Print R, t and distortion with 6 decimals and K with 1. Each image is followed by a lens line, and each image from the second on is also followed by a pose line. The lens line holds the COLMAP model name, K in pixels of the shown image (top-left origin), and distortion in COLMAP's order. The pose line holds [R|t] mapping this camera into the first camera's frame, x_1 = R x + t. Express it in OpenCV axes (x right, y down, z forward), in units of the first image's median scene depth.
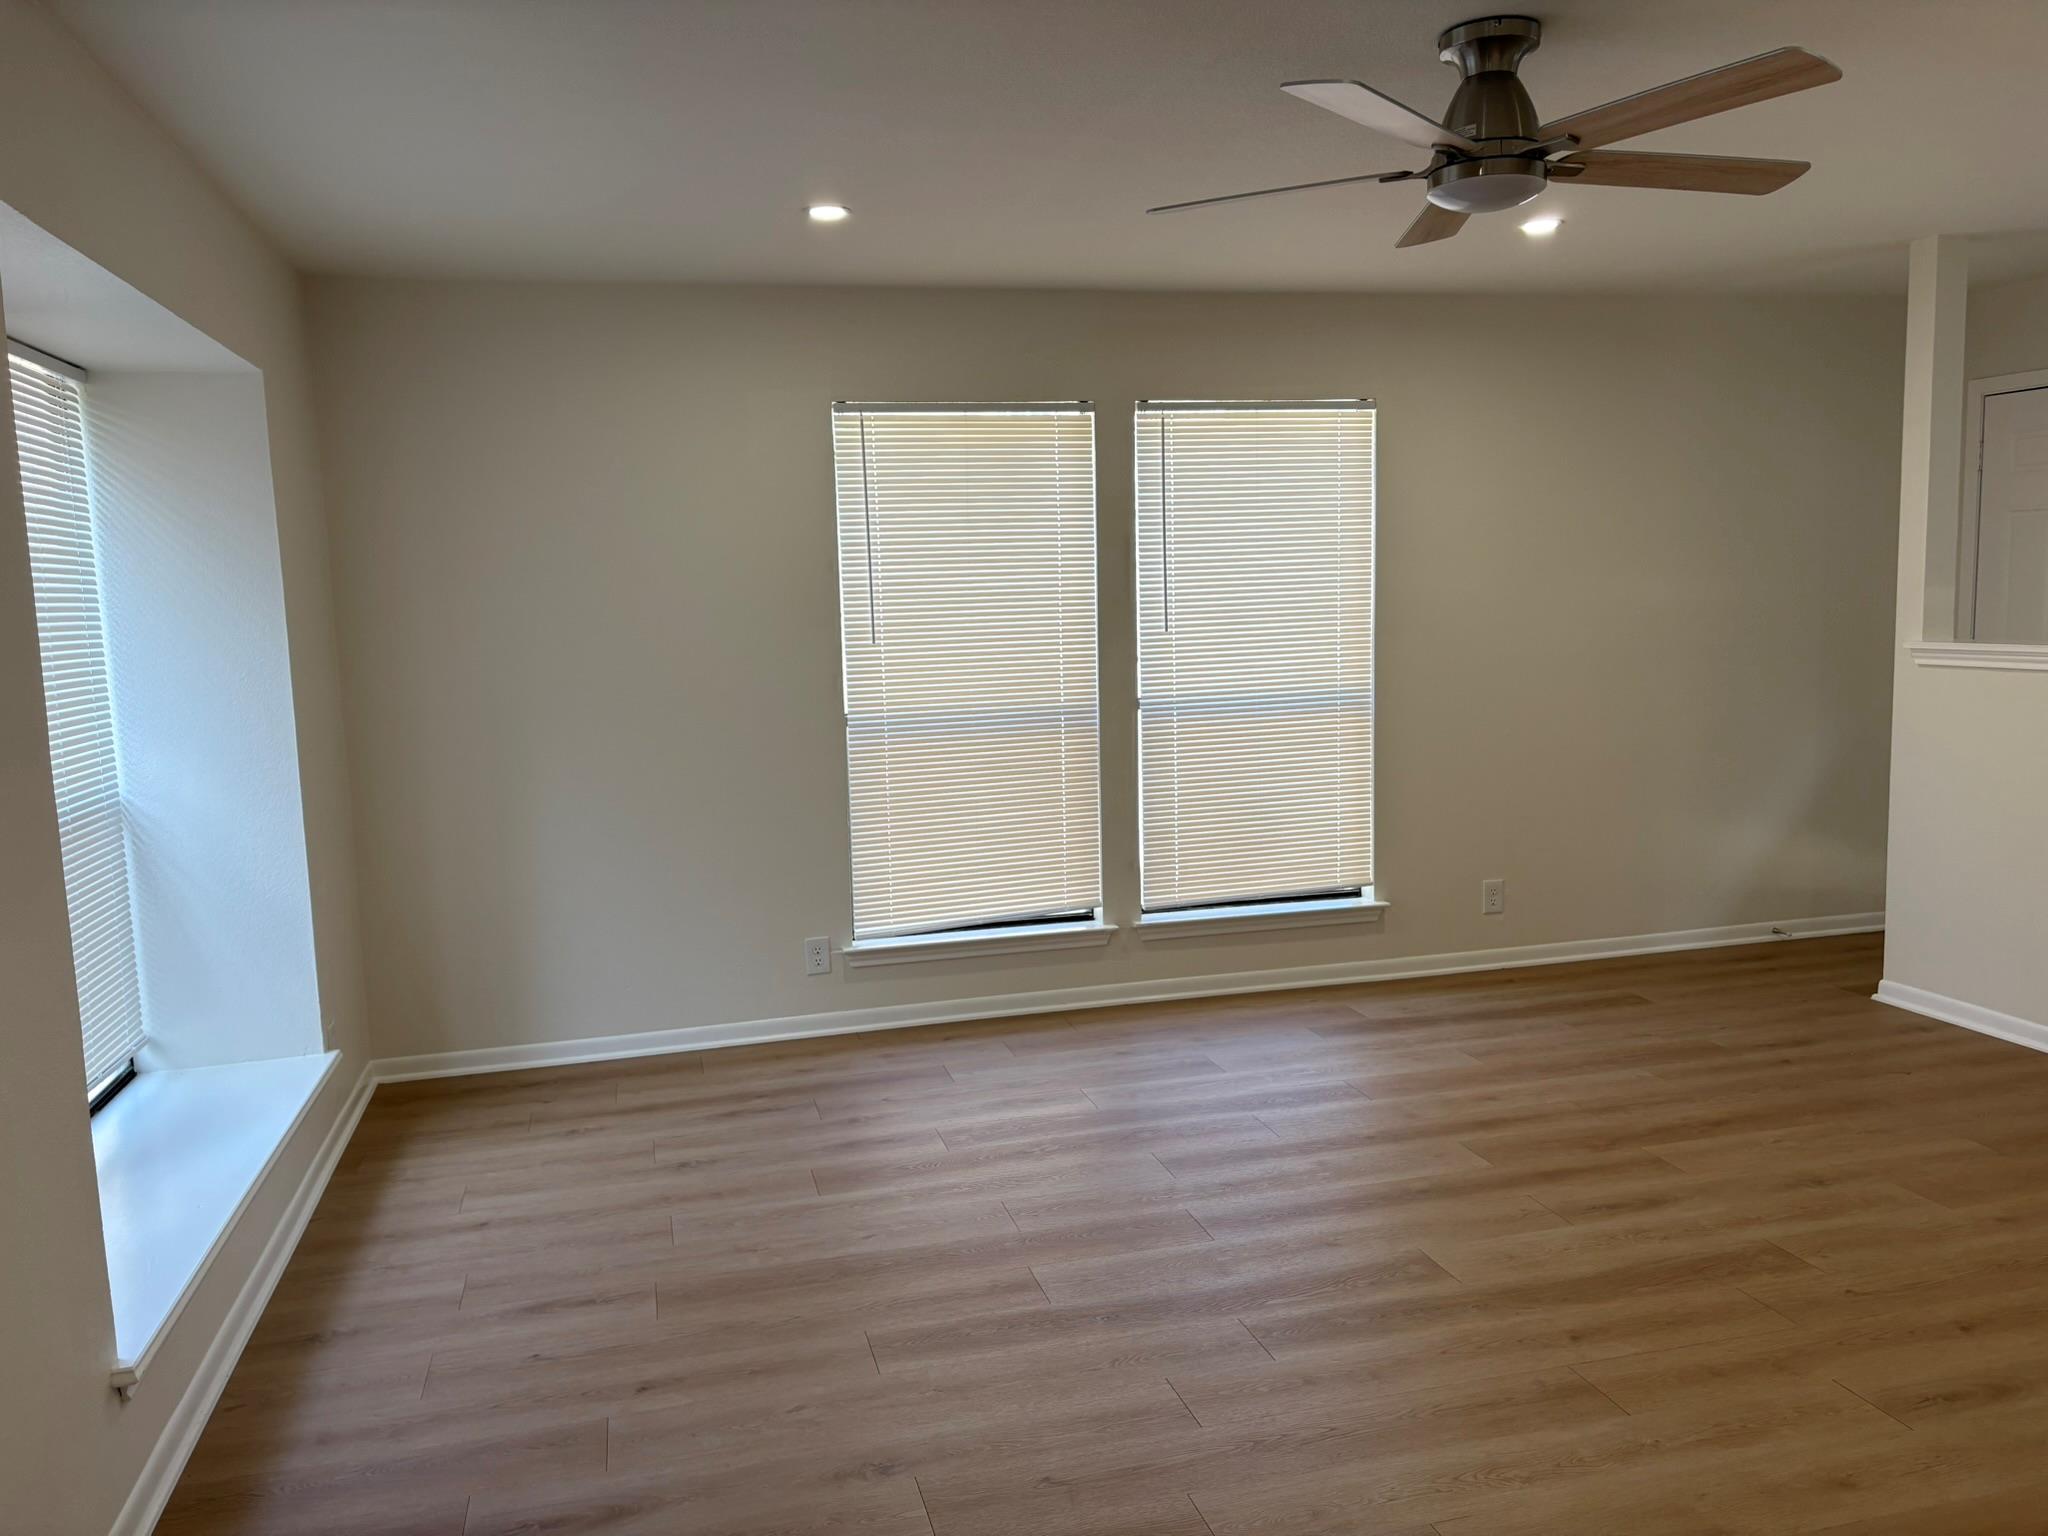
lens RADIAL K [[1557.2, 0, 1030.4], [0, 1557.2, 779.9], [0, 0, 1]] dist [0.163373, -0.203252]
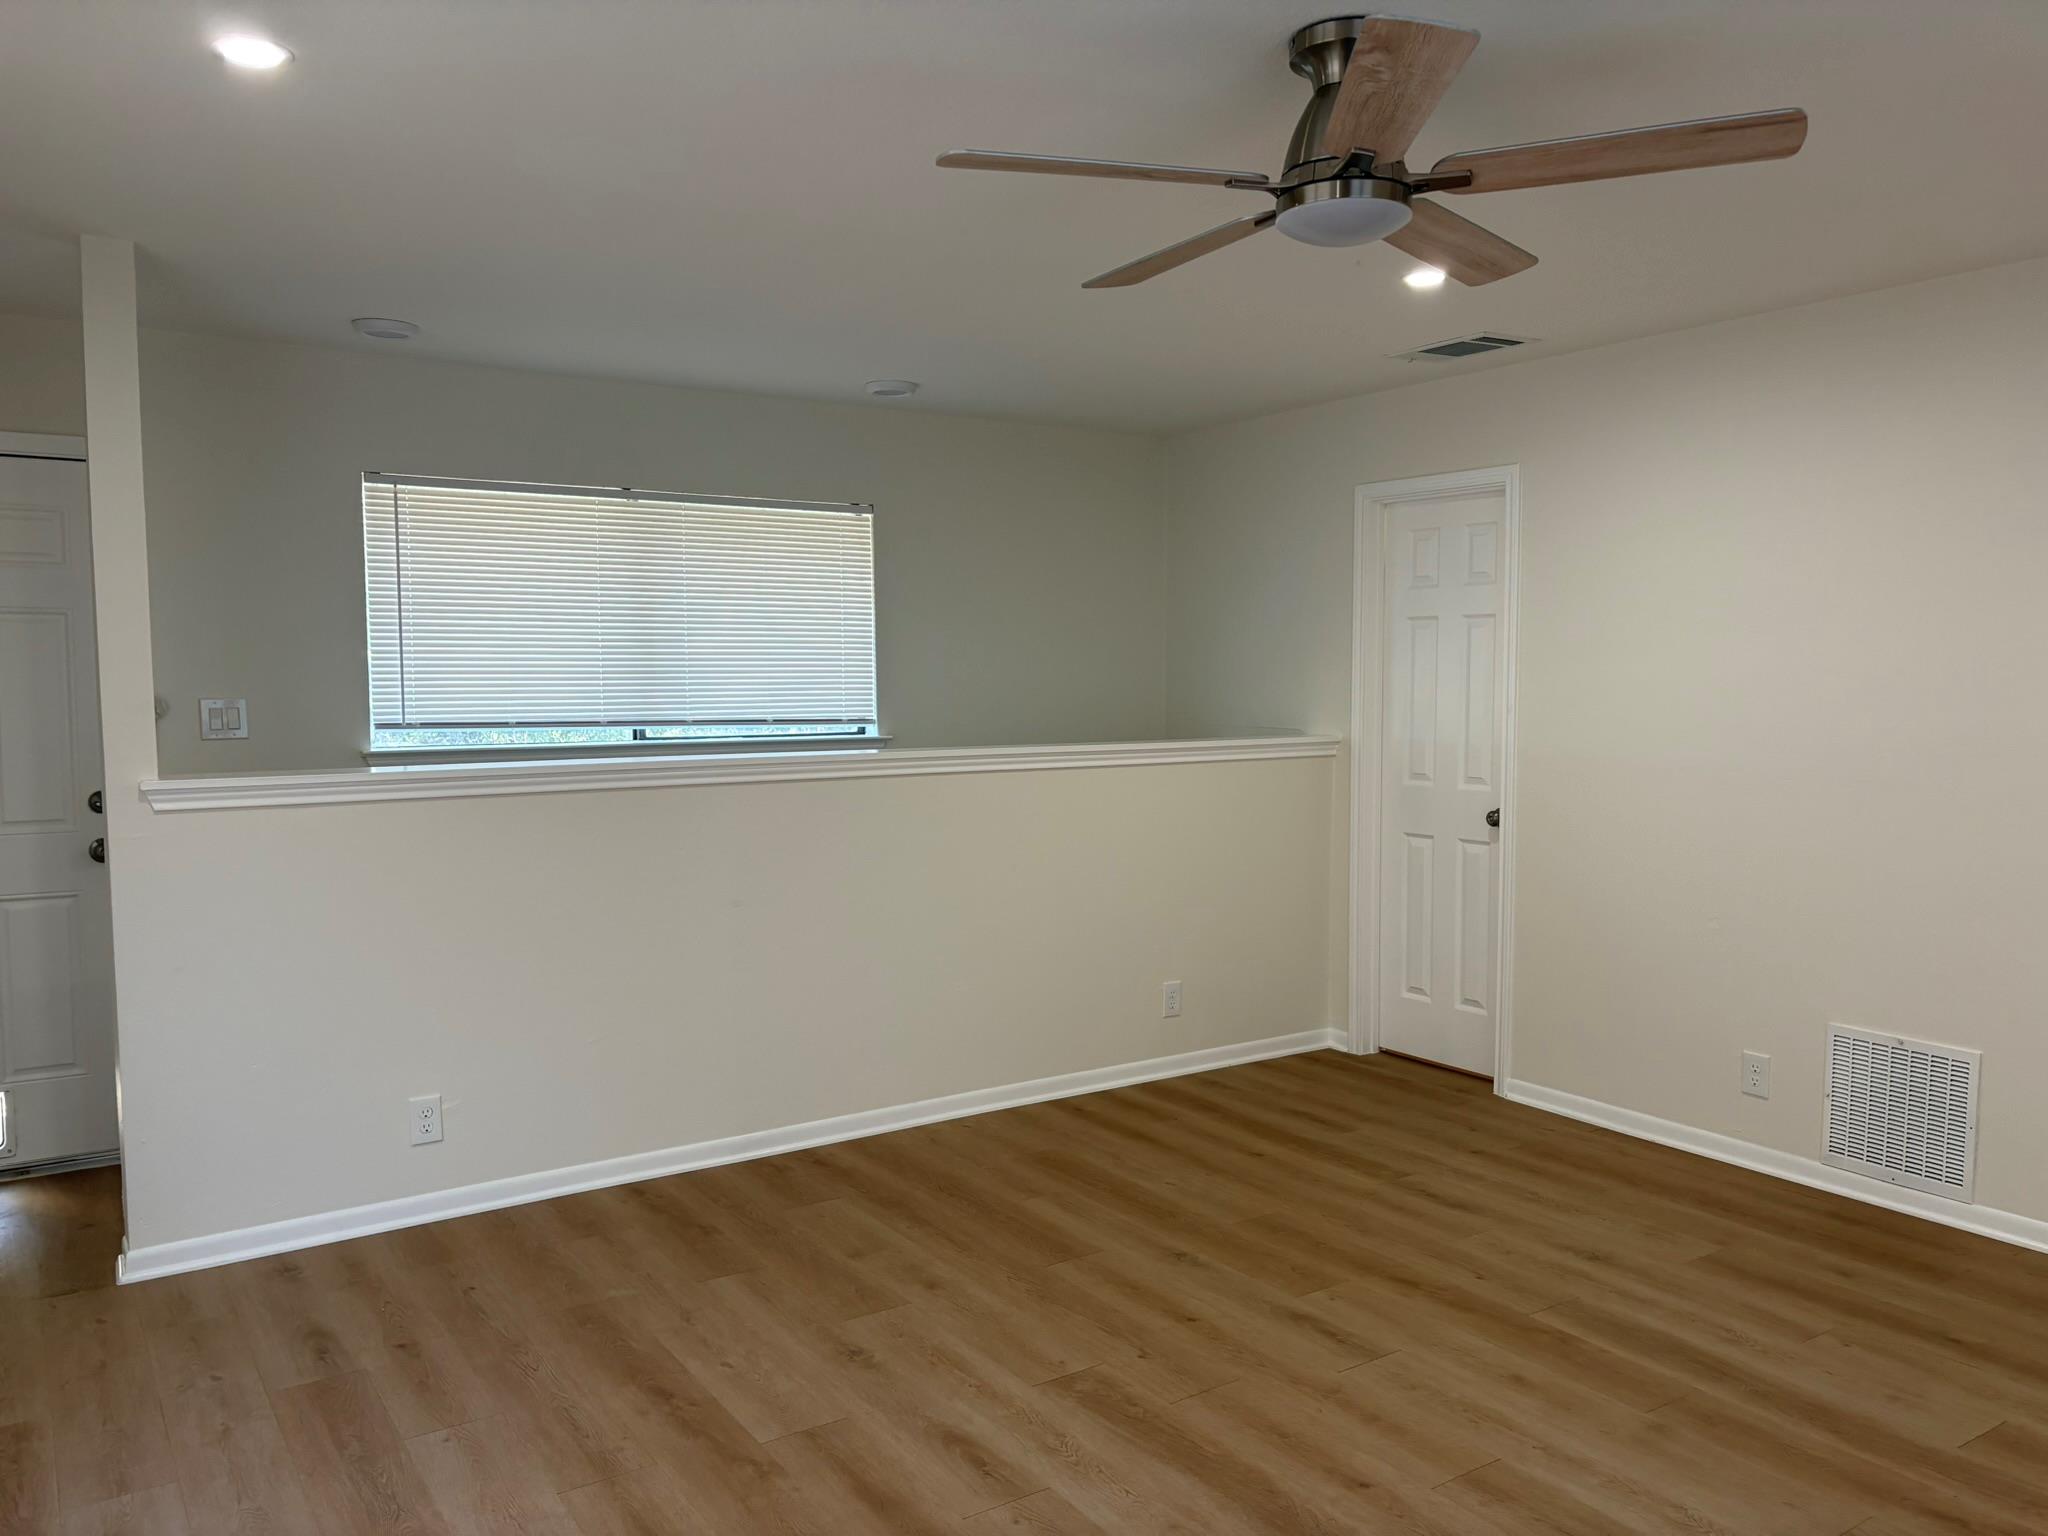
lens RADIAL K [[1555.1, 0, 1028.0], [0, 1555.1, 777.2], [0, 0, 1]] dist [0.040479, -0.075475]
pose [[-0.326481, -0.032262, 0.944653, -0.262670], [0.131147, 0.988204, 0.079075, -0.091420], [-0.936061, 0.149705, -0.318399, 0.847628]]
